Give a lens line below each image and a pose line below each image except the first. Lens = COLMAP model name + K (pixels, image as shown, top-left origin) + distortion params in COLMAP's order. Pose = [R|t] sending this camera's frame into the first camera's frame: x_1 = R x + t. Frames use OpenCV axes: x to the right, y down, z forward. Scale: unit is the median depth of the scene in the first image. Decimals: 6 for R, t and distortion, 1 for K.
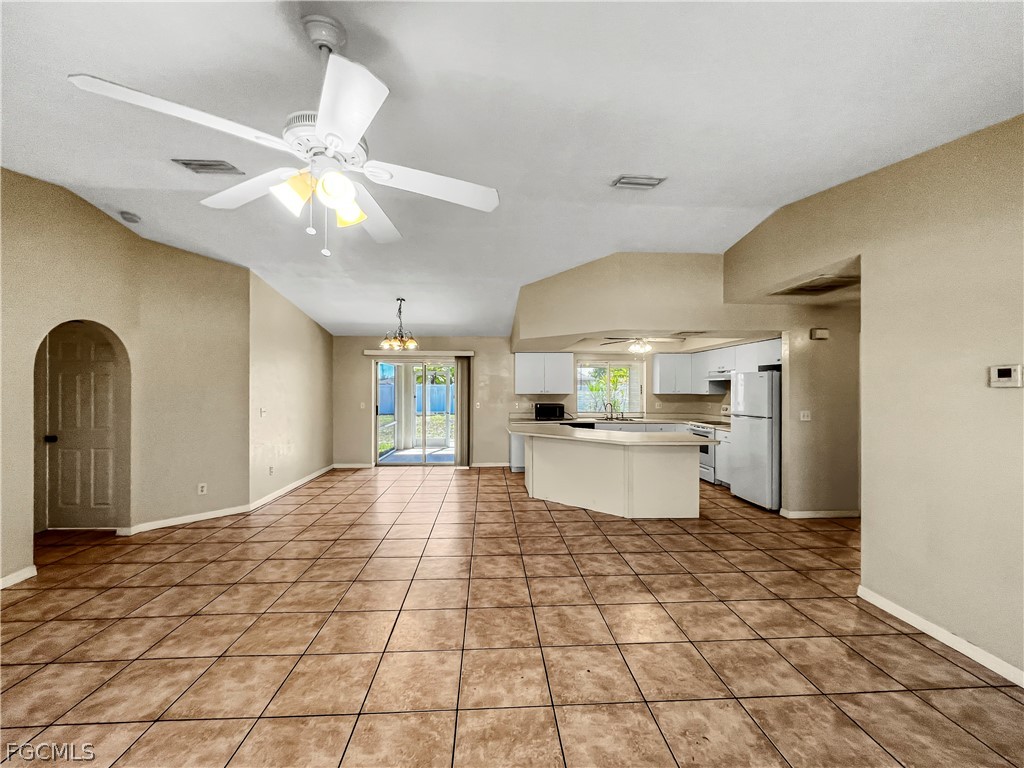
lens RADIAL K [[416.0, 0, 509.5], [0, 416.0, 384.3], [0, 0, 1]] dist [0.000958, 0.000278]
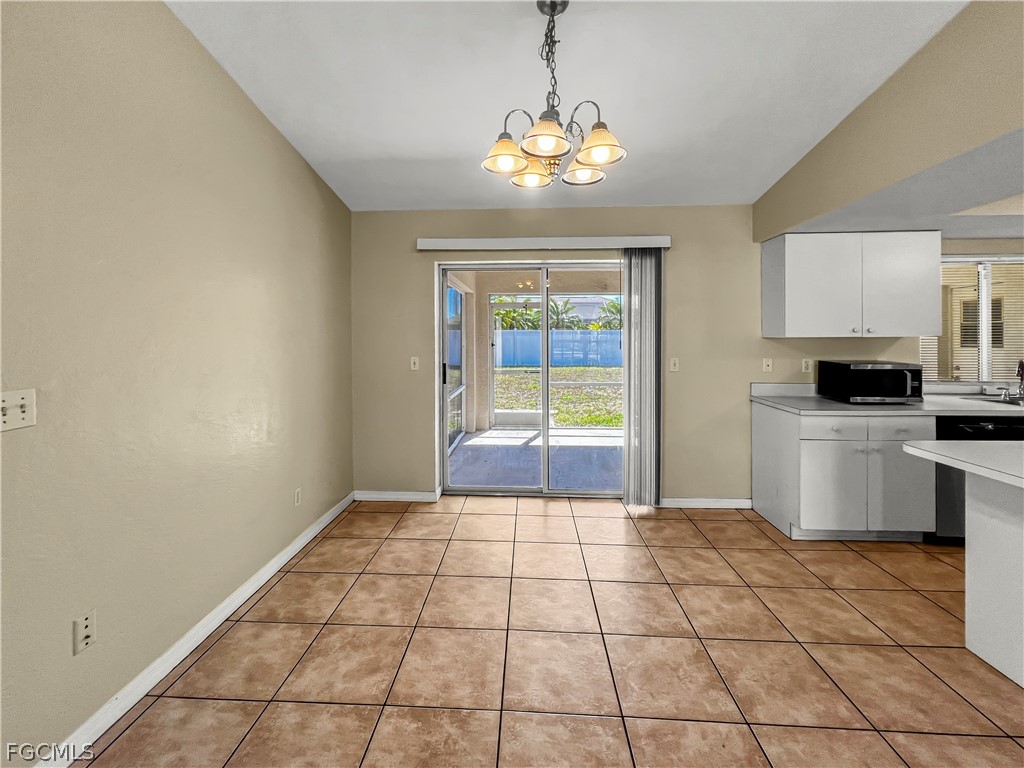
lens RADIAL K [[435.3, 0, 506.7], [0, 435.3, 338.4], [0, 0, 1]] dist [0.011595, -0.000029]
pose [[0.993906, -0.002304, -0.110205, -0.199849], [0.003749, 0.999910, 0.012906, 0.017493], [0.110165, -0.013241, 0.993825, 0.534852]]
